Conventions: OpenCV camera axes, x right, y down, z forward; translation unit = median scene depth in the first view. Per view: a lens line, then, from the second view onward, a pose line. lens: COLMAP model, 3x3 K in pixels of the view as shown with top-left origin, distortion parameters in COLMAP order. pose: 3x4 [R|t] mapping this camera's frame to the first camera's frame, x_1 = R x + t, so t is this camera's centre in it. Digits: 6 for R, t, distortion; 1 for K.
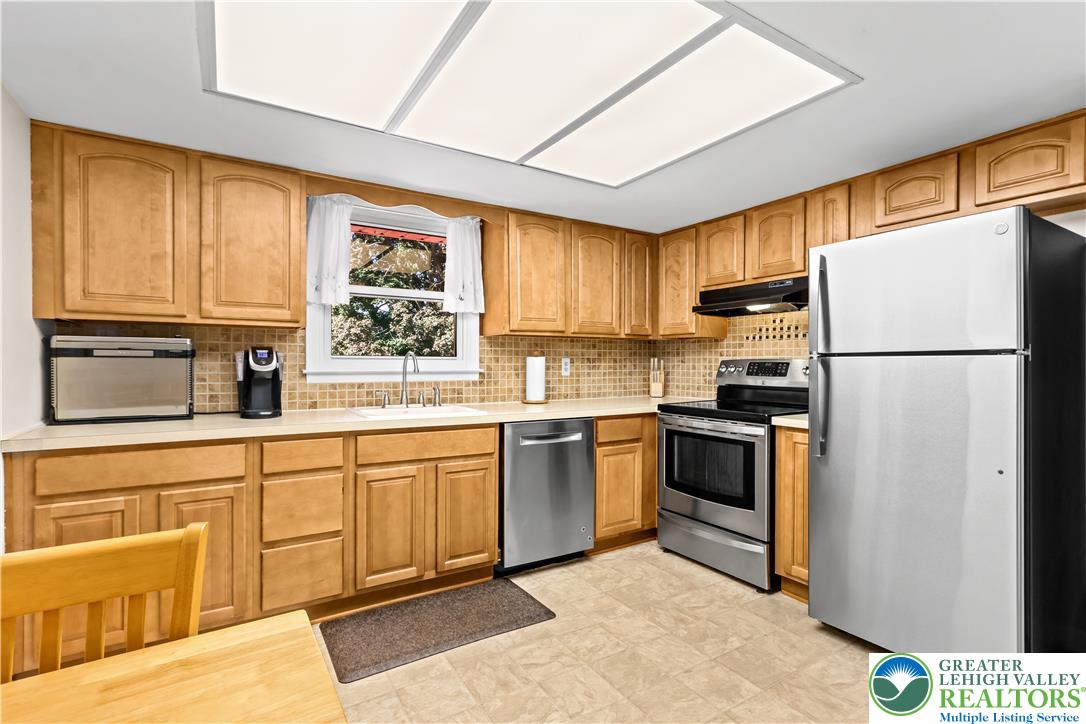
lens RADIAL K [[503.5, 0, 543.0], [0, 503.5, 362.0], [0, 0, 1]] dist [-0.000314, 0.000079]
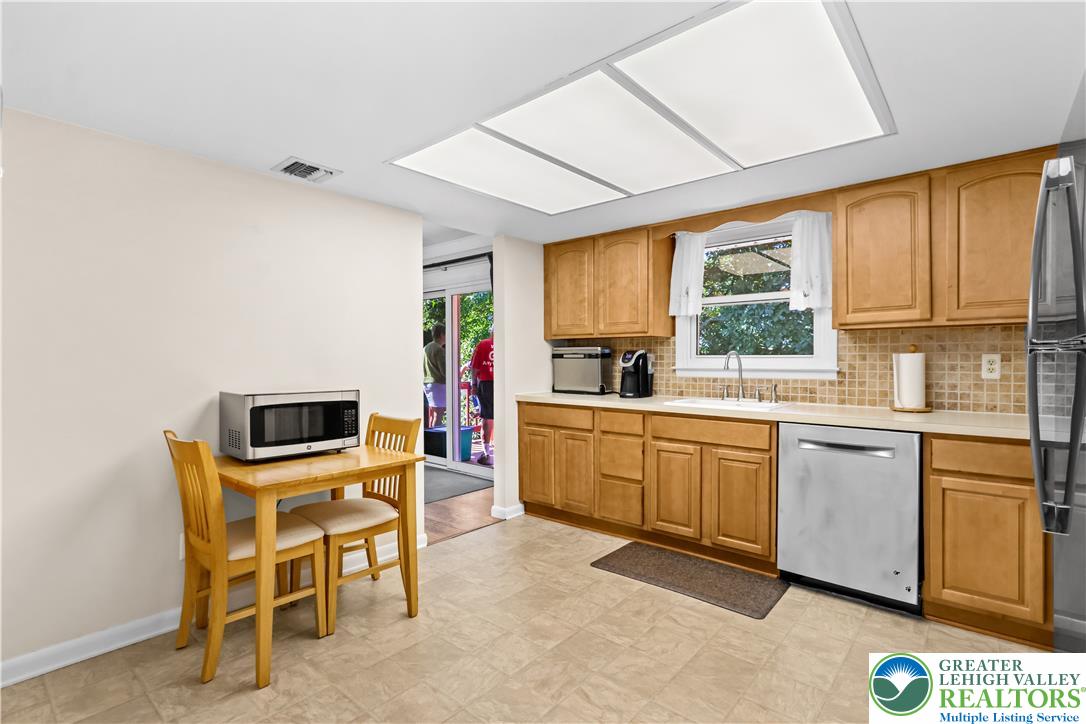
lens RADIAL K [[522.0, 0, 543.0], [0, 522.0, 362.0], [0, 0, 1]] dist [0.001092, 0.000132]
pose [[0.299751, 0.002216, -0.954015, 0.658687], [0.004786, 0.999981, 0.003826, -0.002717], [0.954006, -0.005713, 0.299735, 0.220311]]
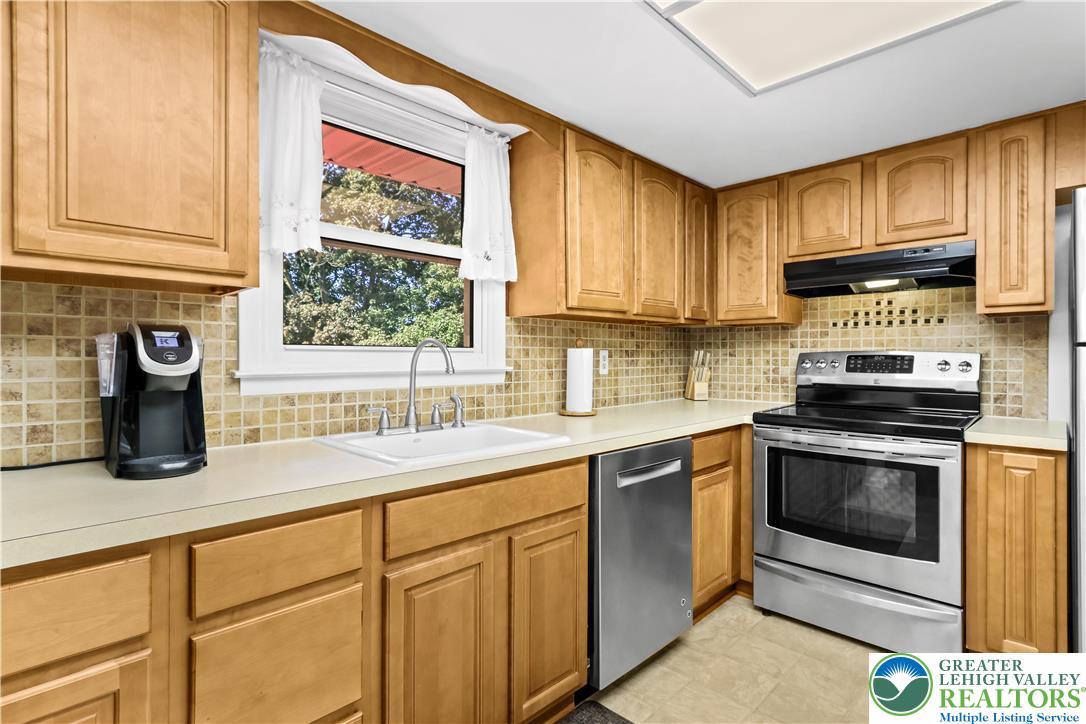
lens RADIAL K [[525.0, 0, 546.2], [0, 525.0, 354.8], [0, 0, 1]] dist [0.001485, 0.000343]
pose [[0.974287, -0.002343, 0.225297, -0.245468], [0.003122, 0.999990, -0.003102, 0.000815], [-0.225288, 0.003726, 0.974285, 0.334778]]
